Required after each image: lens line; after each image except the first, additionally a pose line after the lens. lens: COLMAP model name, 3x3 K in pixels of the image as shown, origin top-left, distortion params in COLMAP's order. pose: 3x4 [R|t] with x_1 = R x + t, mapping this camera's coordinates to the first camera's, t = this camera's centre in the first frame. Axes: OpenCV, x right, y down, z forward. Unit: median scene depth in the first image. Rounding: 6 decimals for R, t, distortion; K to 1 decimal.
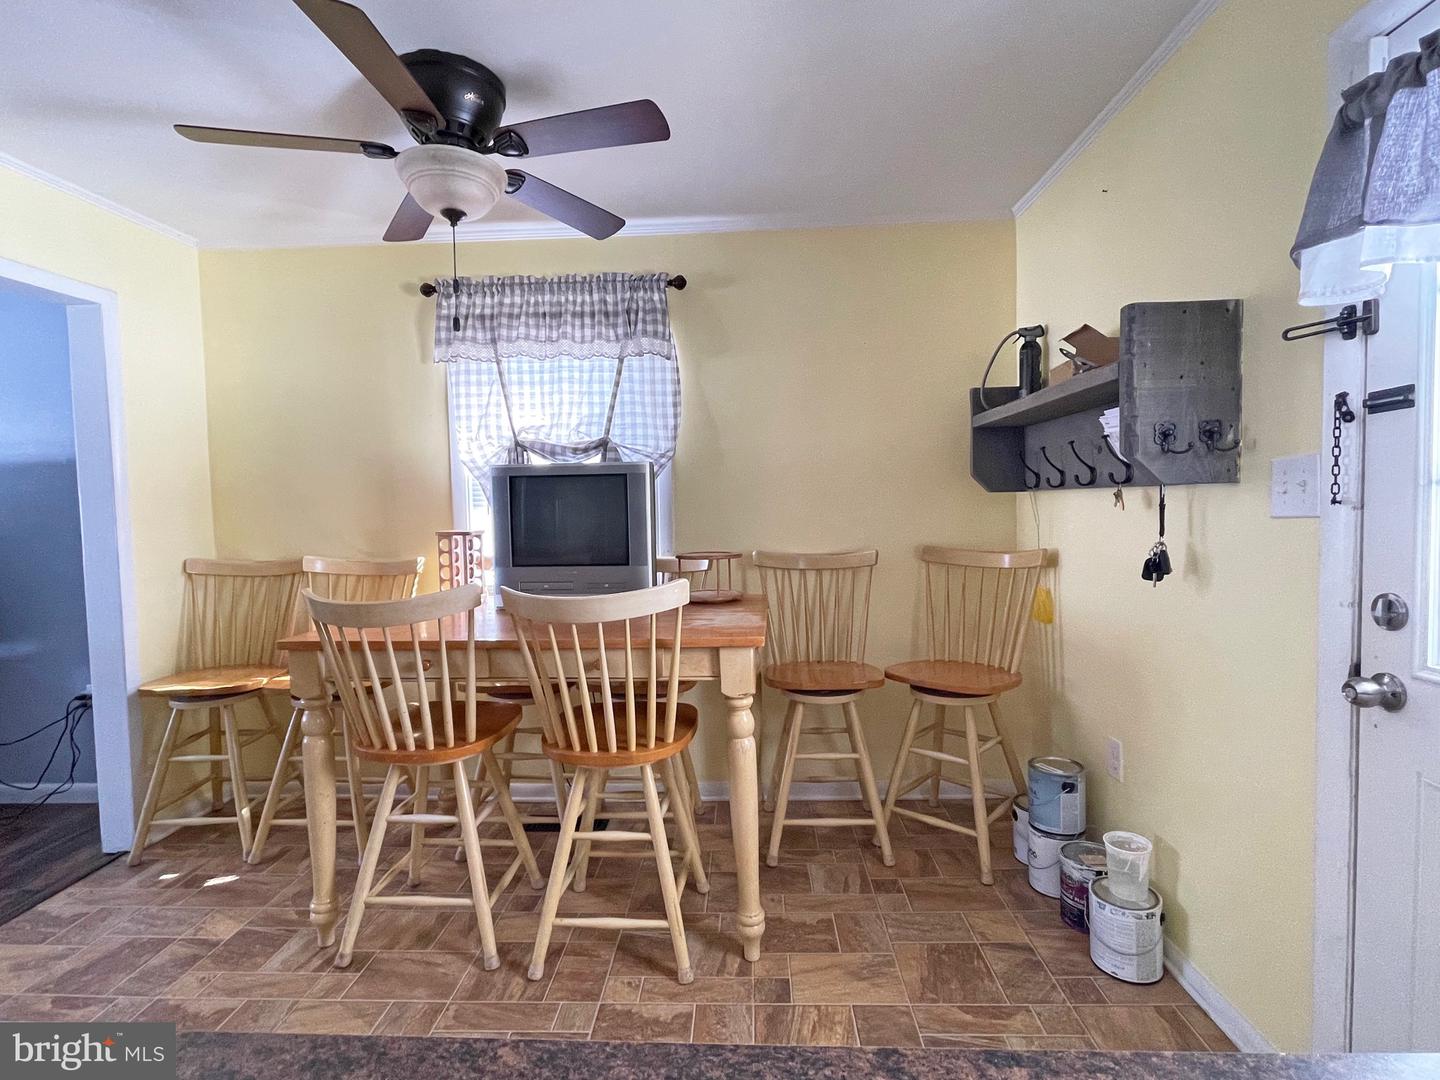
lens RADIAL K [[672.8, 0, 722.2], [0, 672.8, 540.2], [0, 0, 1]] dist [0.002459, -0.000049]
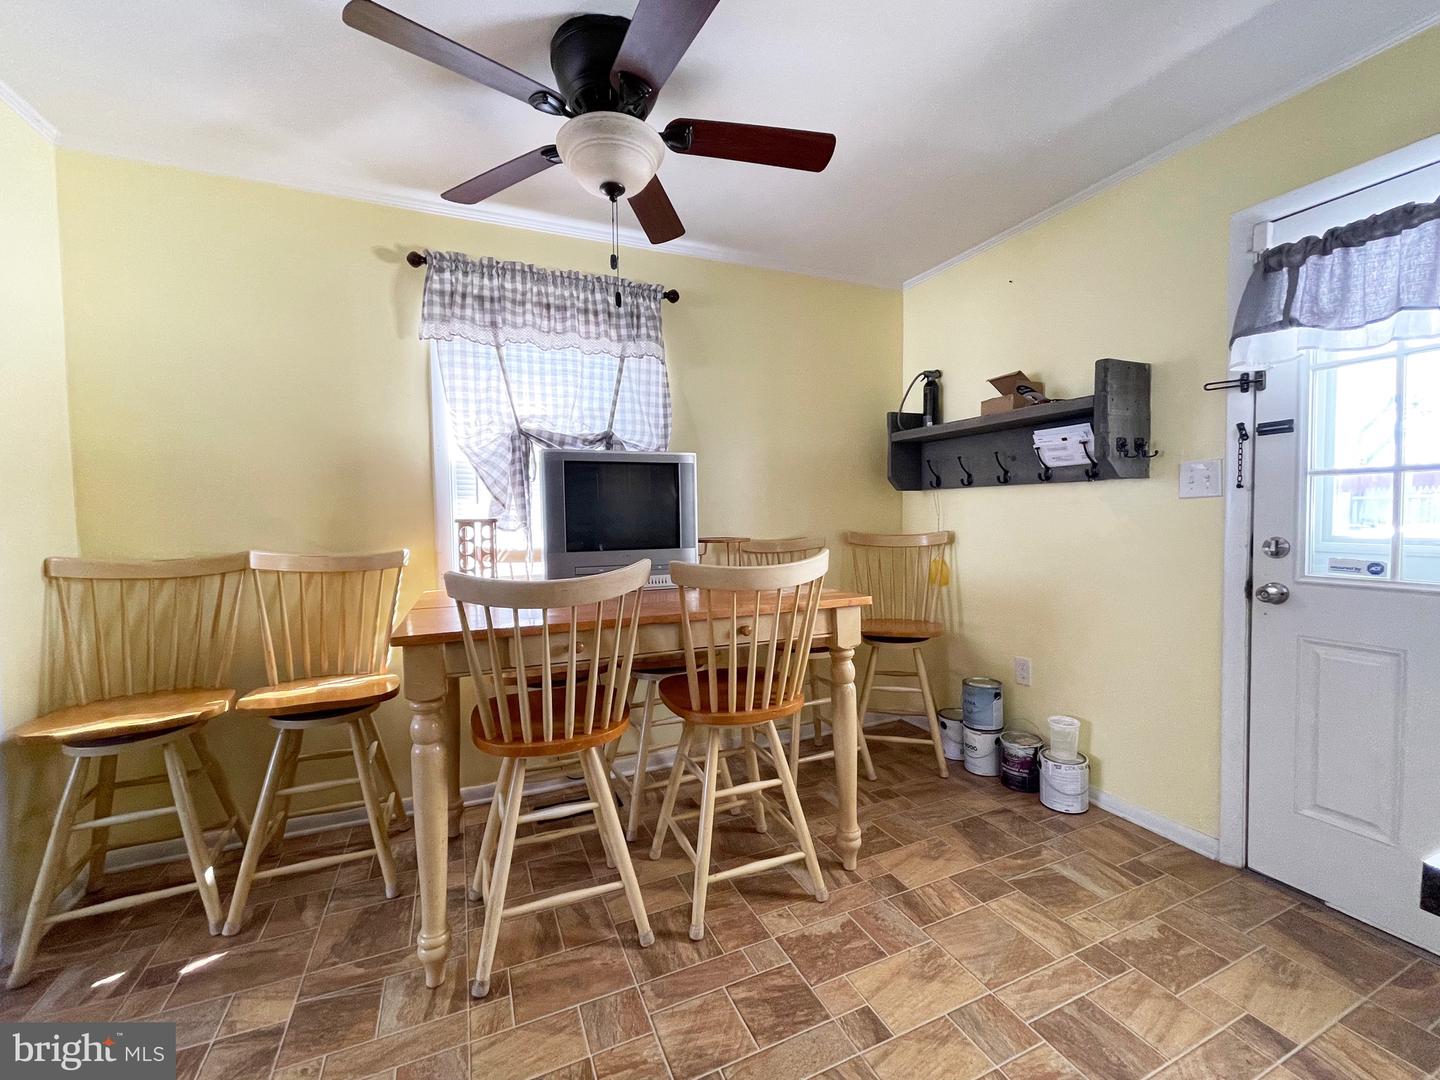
lens RADIAL K [[582.9, 0, 719.9], [0, 582.9, 538.4], [0, 0, 1]] dist [-0.000710, 0.000653]
pose [[0.901591, -0.013476, 0.432379, -0.415945], [0.020644, 0.999716, -0.011887, 0.029670], [-0.432097, 0.019643, 0.901613, 0.107439]]
